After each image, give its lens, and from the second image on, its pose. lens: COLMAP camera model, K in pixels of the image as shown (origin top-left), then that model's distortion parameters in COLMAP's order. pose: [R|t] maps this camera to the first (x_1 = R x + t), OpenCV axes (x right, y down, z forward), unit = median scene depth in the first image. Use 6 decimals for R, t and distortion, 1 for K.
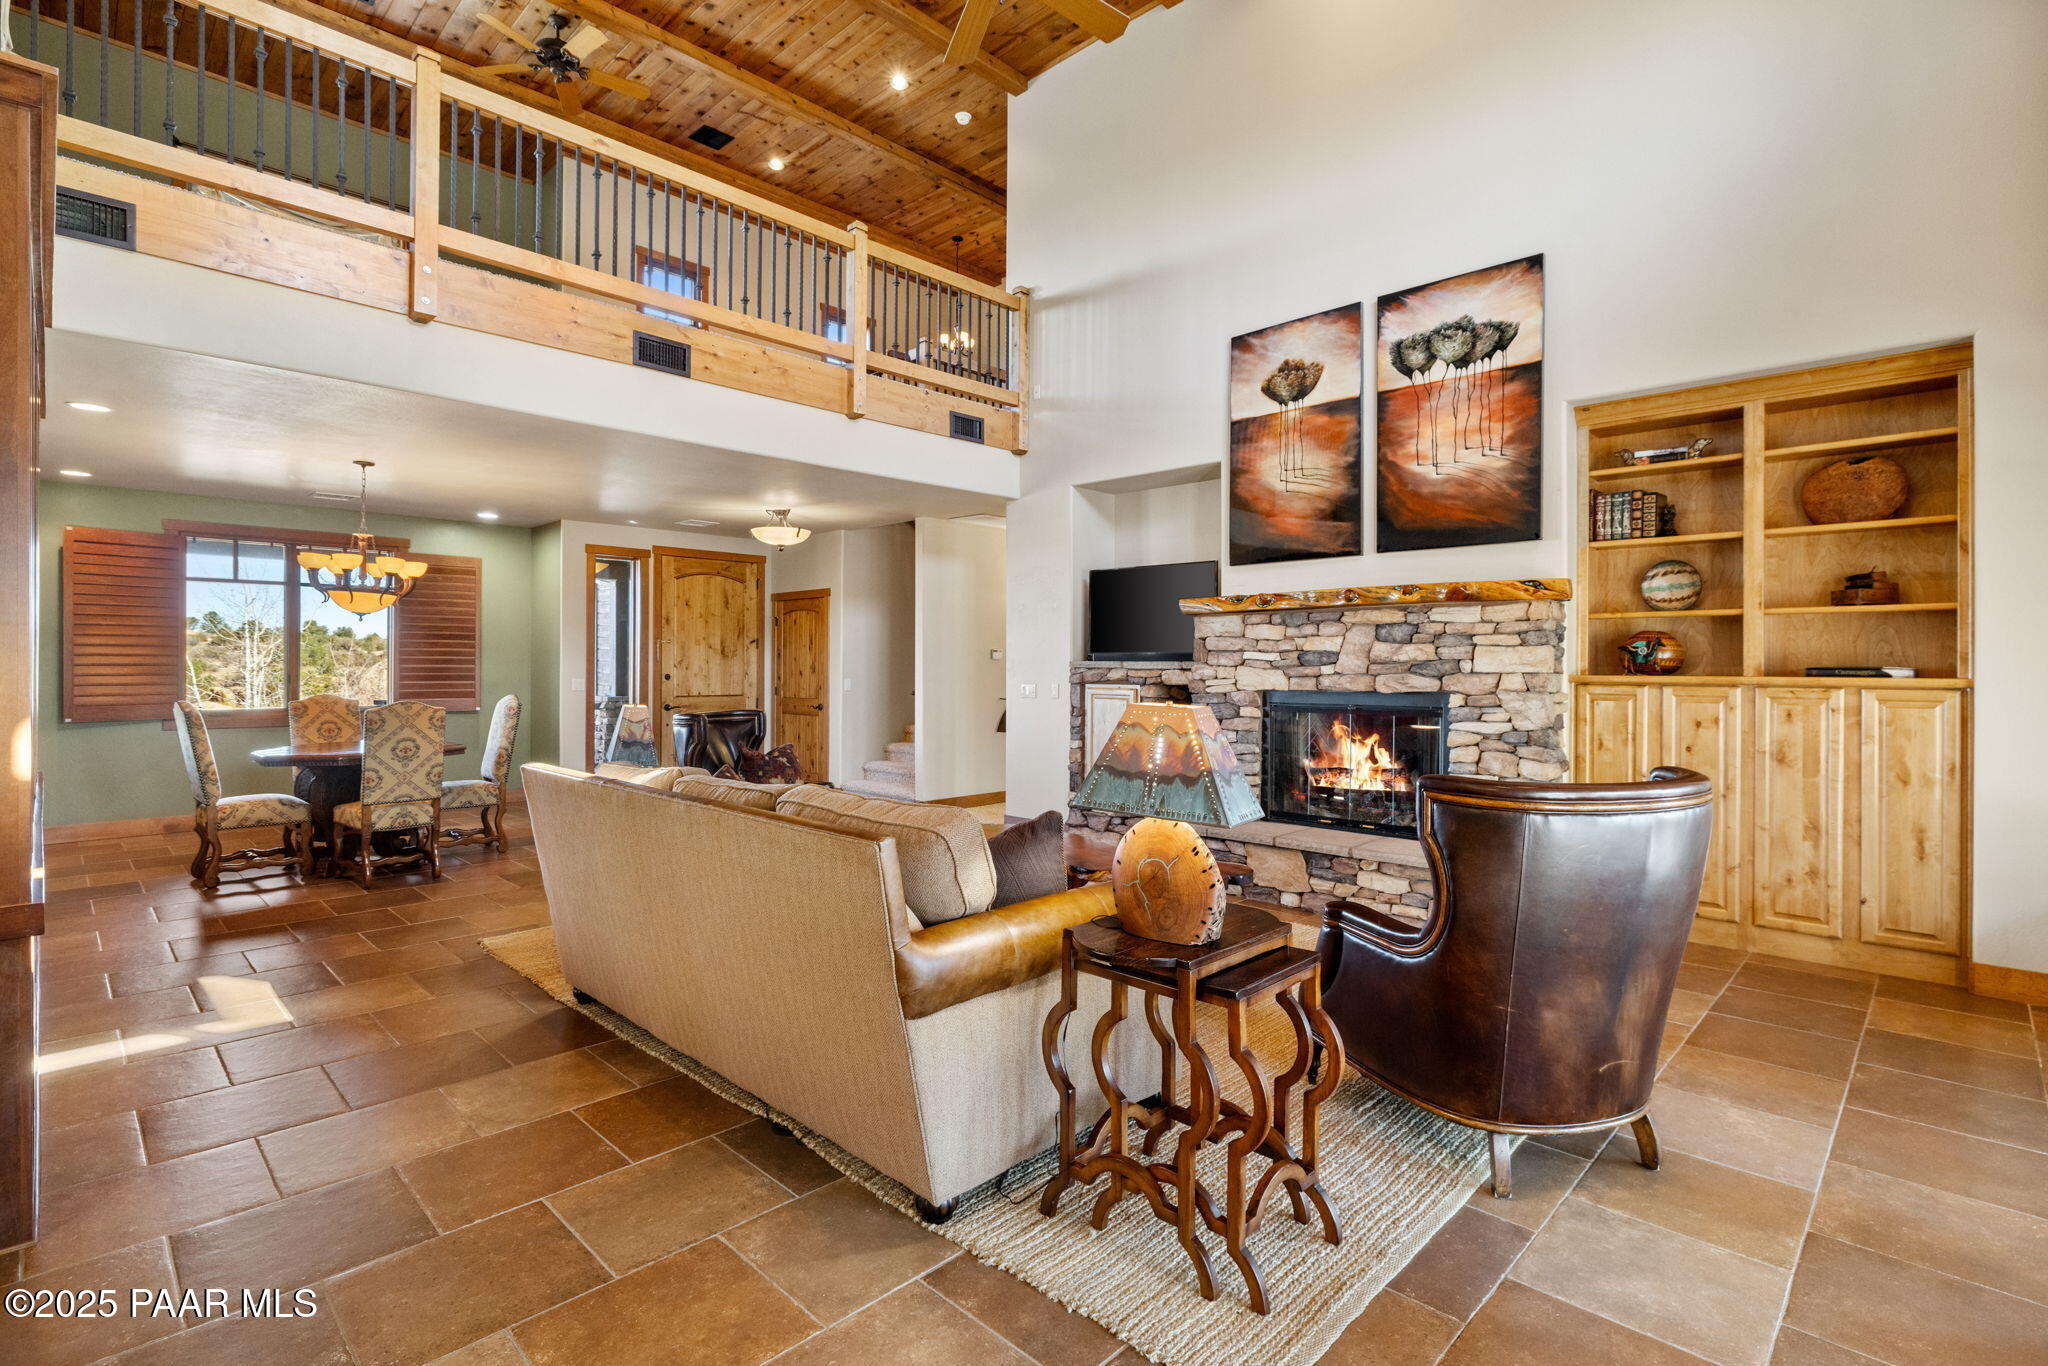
lens RADIAL K [[977.2, 0, 1019.4], [0, 977.2, 661.1], [0, 0, 1]] dist [0.000621, -0.001485]
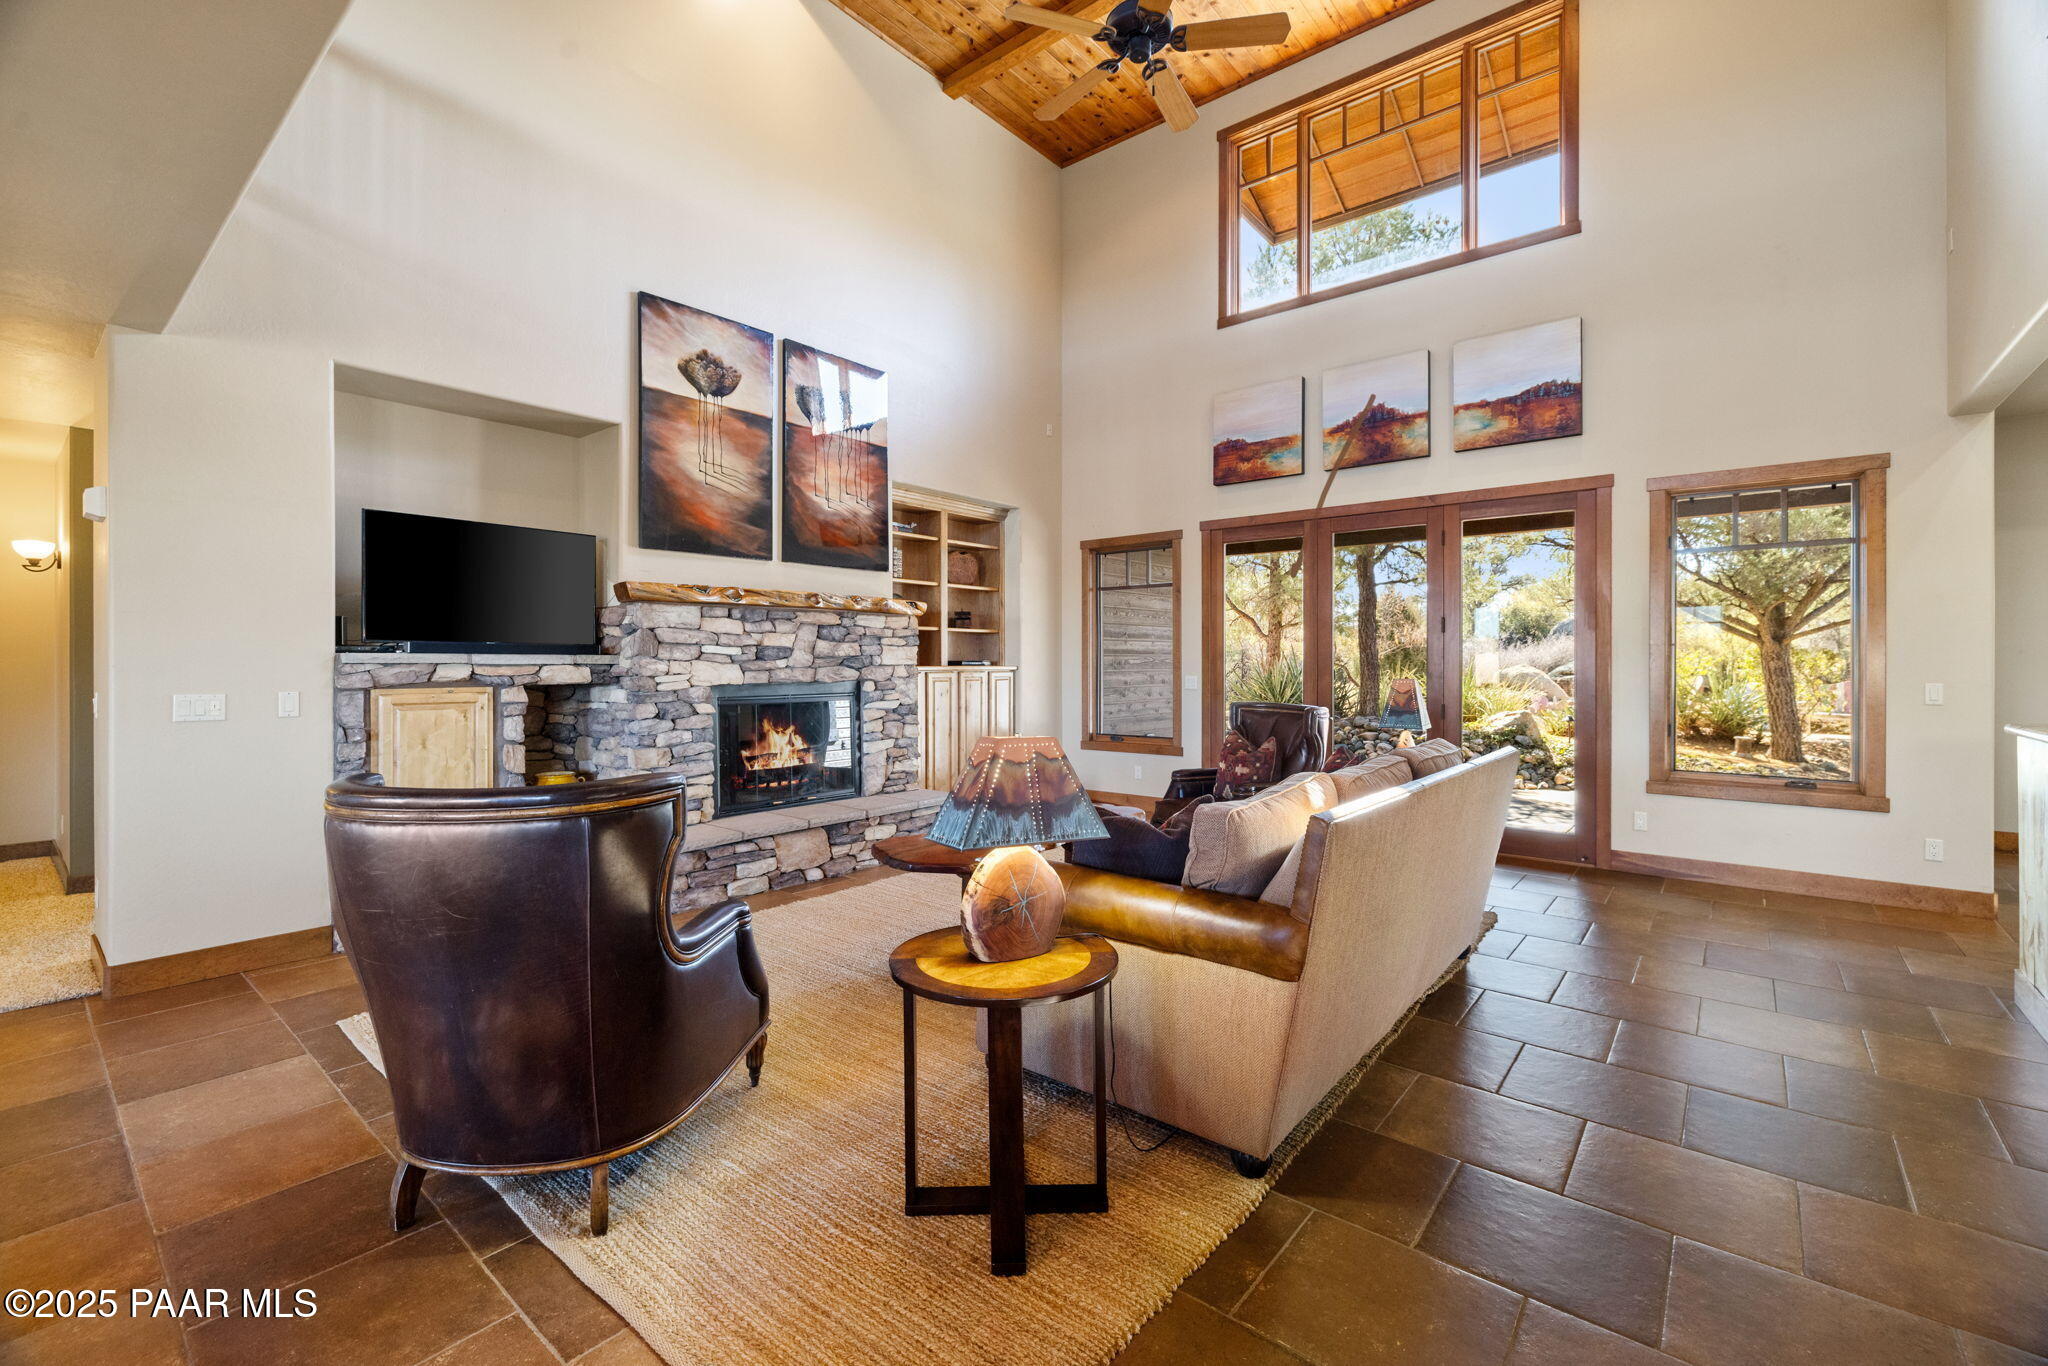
lens RADIAL K [[873.1, 0, 1025.4], [0, 873.1, 661.2], [0, 0, 1]] dist [-0.001230, 0.000201]
pose [[-0.088576, -0.003175, 0.996064, -0.645418], [-0.005359, 0.999982, 0.002711, 0.001827], [-0.996055, -0.005098, -0.088591, 0.768400]]
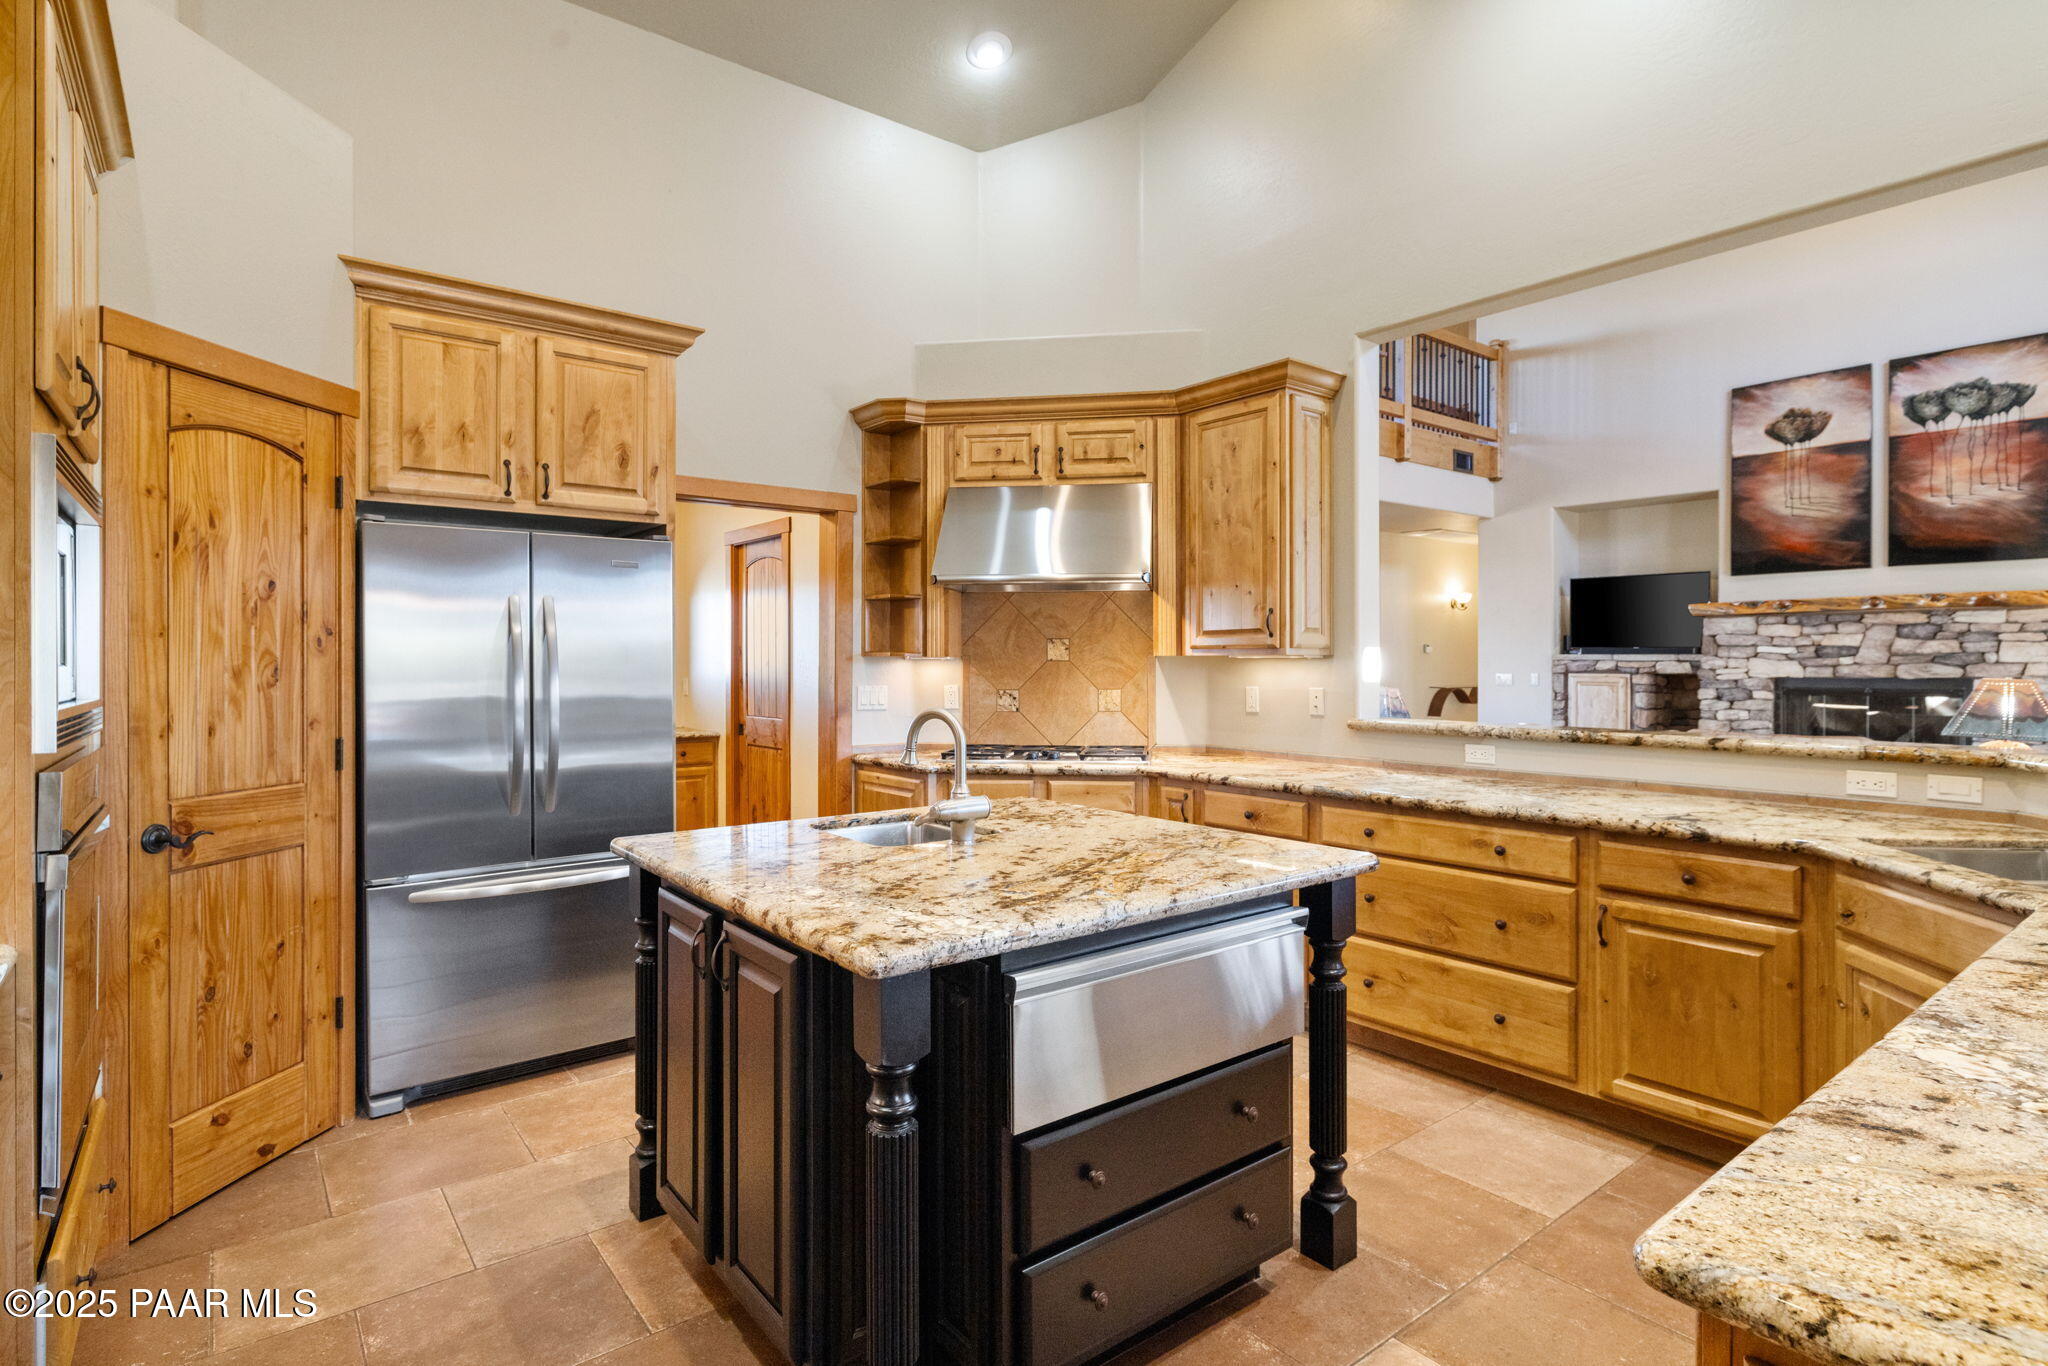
lens RADIAL K [[1026.5, 0, 1044.5], [0, 1026.5, 664.2], [0, 0, 1]] dist [0.000934, -0.000494]
pose [[0.993904, -0.003121, -0.110206, -0.528588], [0.004193, 0.999946, 0.009500, -0.003230], [0.110170, -0.009904, 0.993863, -0.395912]]
